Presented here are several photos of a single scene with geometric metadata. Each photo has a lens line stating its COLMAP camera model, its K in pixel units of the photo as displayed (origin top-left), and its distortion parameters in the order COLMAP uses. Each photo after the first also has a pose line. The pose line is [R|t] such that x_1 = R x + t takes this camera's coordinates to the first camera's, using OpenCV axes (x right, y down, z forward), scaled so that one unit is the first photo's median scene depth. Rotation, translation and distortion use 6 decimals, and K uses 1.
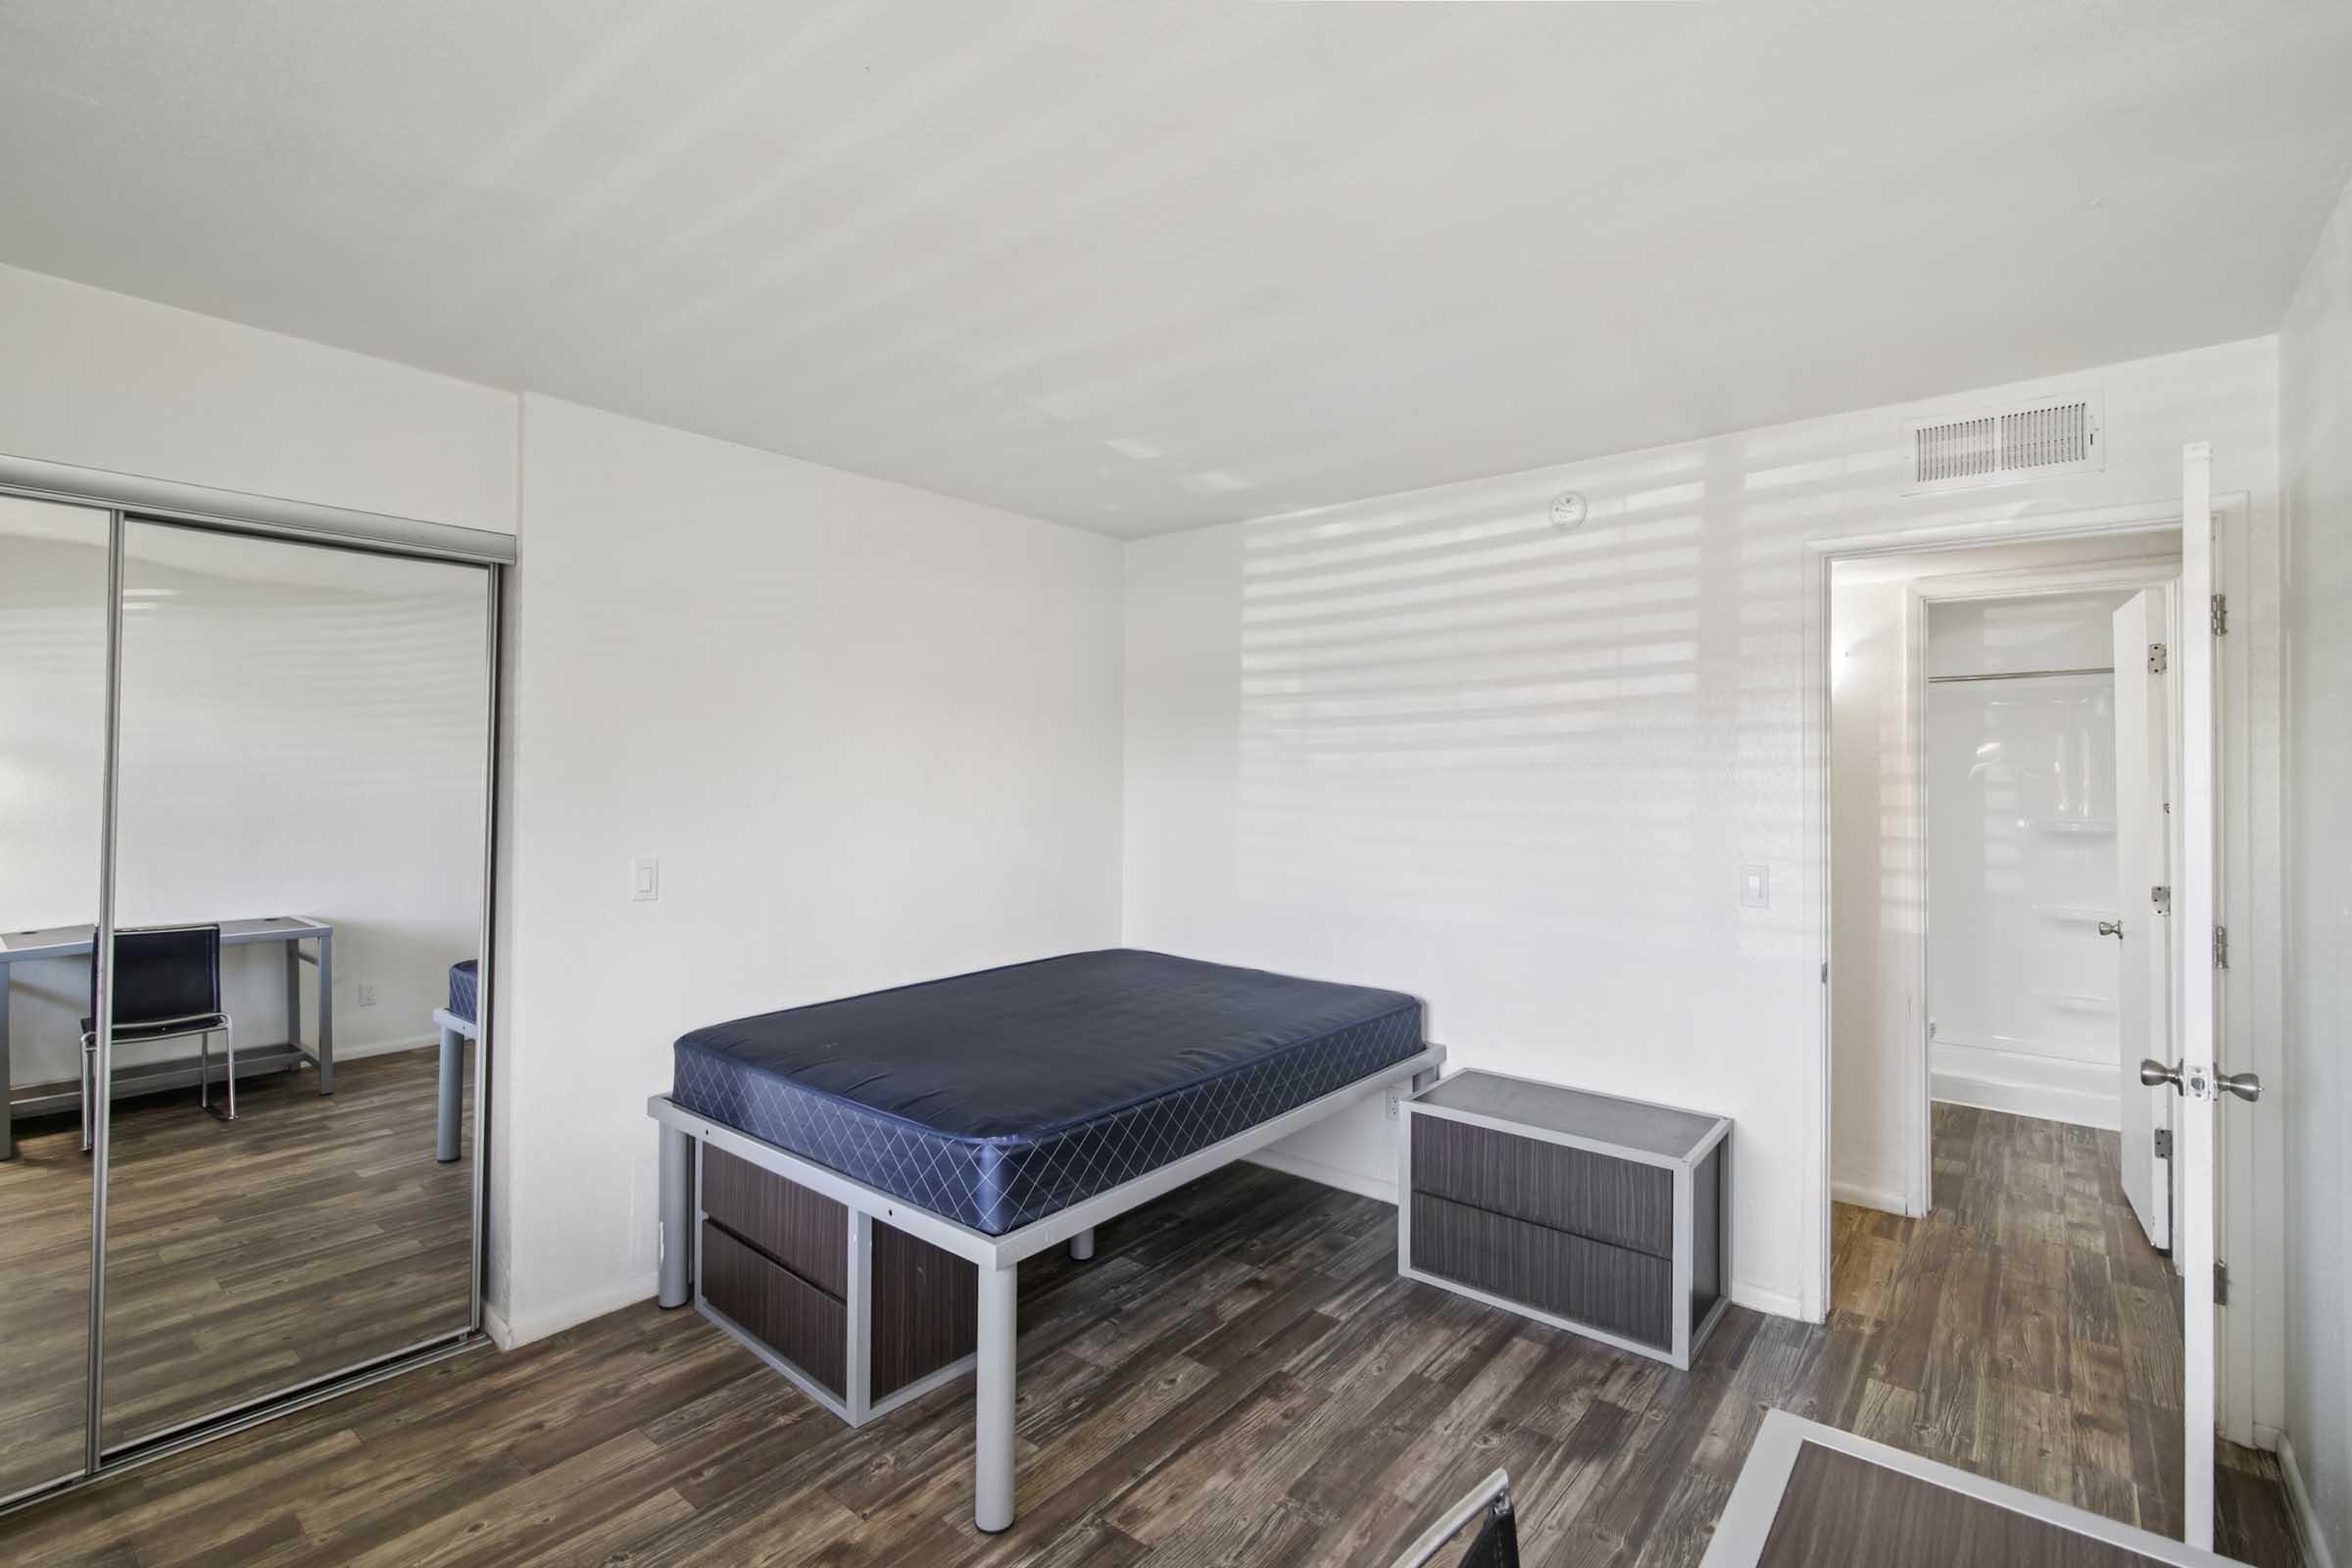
lens RADIAL K [[1088.3, 0, 1149.2], [0, 1088.3, 775.9], [0, 0, 1]] dist [-0.005194, 0.001129]
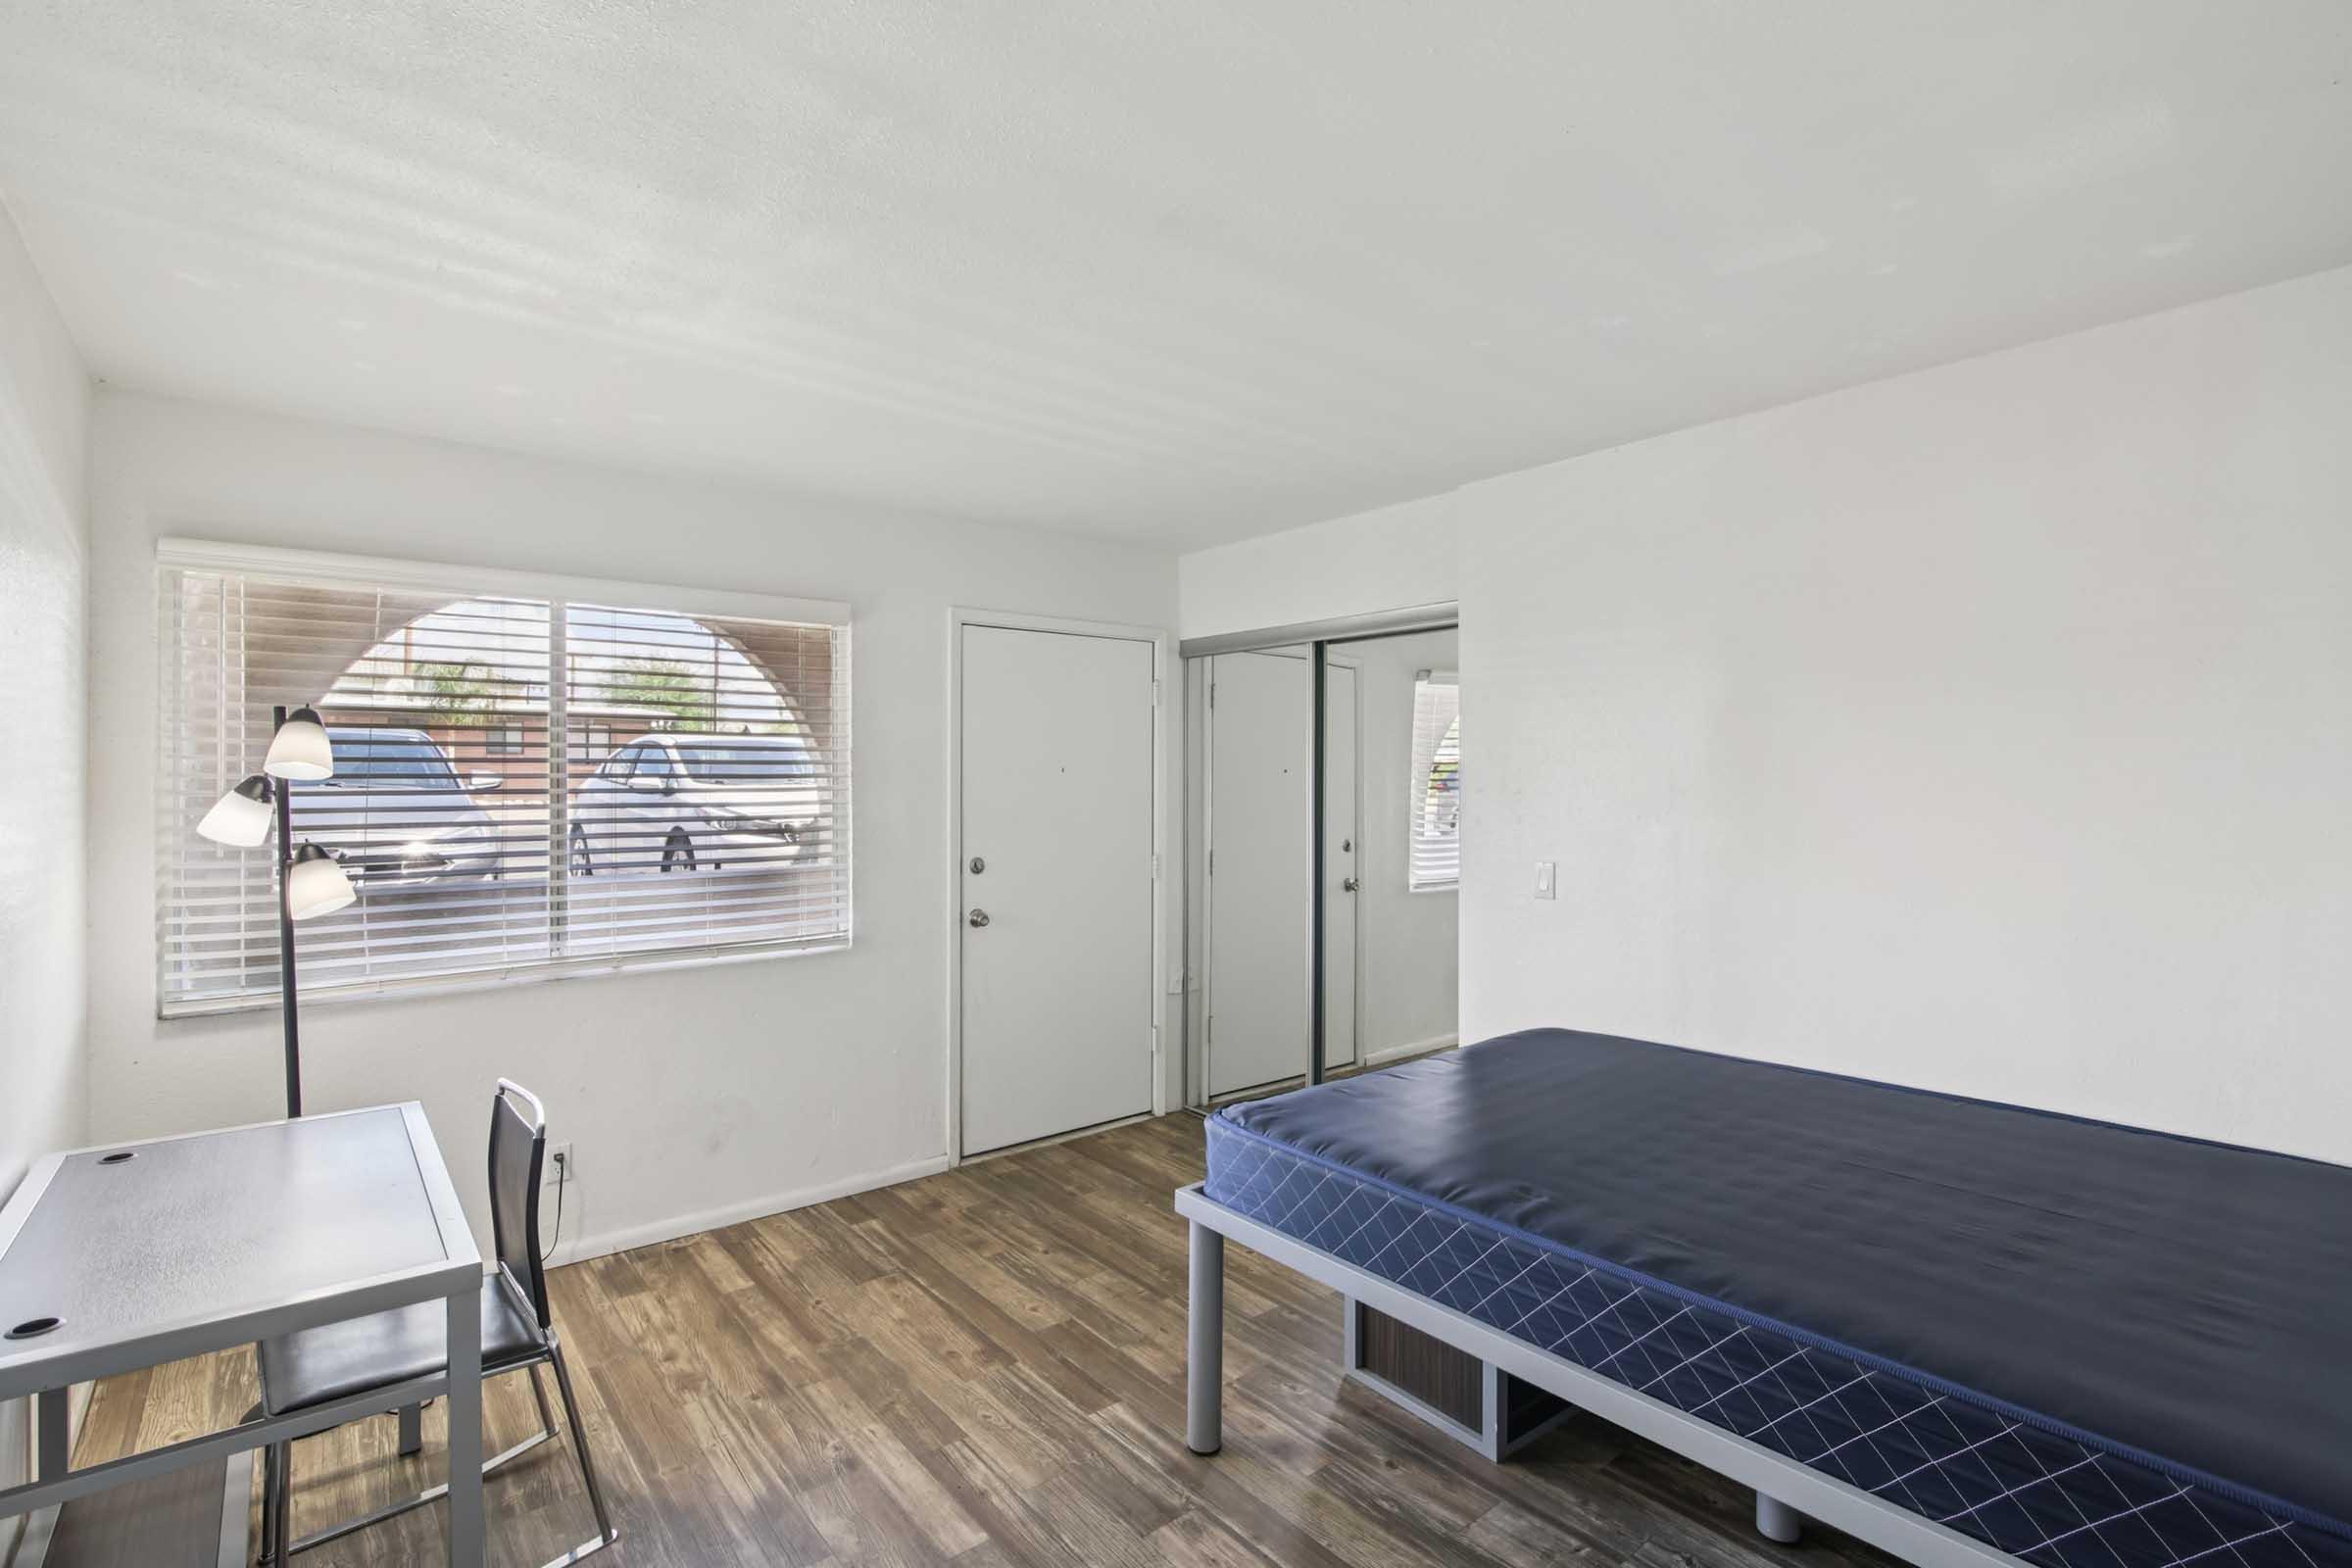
lens RADIAL K [[1109.2, 0, 1178.1], [0, 1109.2, 761.7], [0, 0, 1]] dist [-0.023833, 0.004329]
pose [[-0.195772, -0.016469, -0.980511, 0.765551], [-0.002063, 0.999864, -0.016382, -0.003050], [0.980647, -0.001184, -0.195779, 0.922680]]
